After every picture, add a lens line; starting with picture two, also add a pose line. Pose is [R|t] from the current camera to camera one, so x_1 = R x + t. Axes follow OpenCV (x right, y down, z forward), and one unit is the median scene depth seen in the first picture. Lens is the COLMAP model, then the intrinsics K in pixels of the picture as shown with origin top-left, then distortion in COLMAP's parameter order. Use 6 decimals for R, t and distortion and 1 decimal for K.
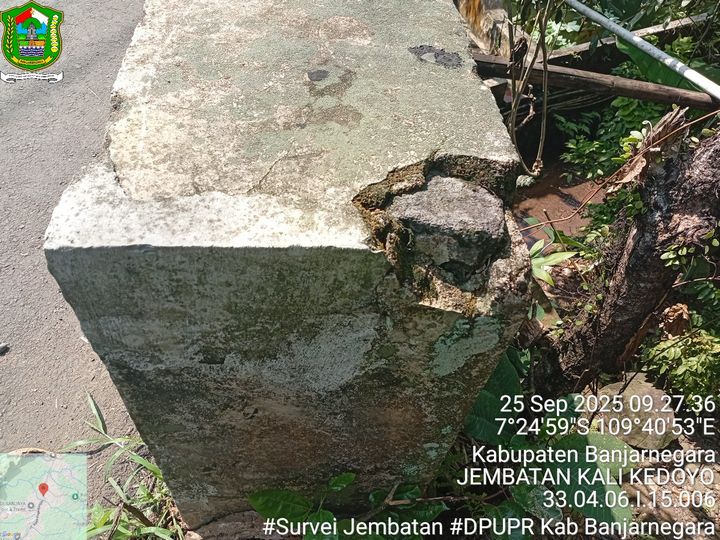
lens RADIAL K [[555.8, 0, 356.5], [0, 555.8, 270.8], [0, 0, 1]] dist [0.103057, -0.228398]
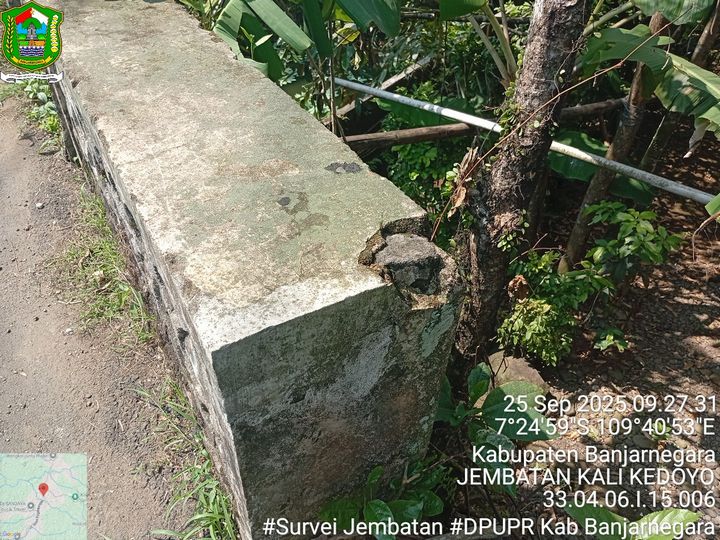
lens RADIAL K [[555.8, 0, 356.5], [0, 555.8, 270.8], [0, 0, 1]] dist [0.103057, -0.228398]
pose [[0.894163, -0.330486, 0.302078, -0.413121], [0.367659, 0.927004, -0.074104, 0.011392], [-0.255537, 0.177323, 0.950399, -0.457312]]
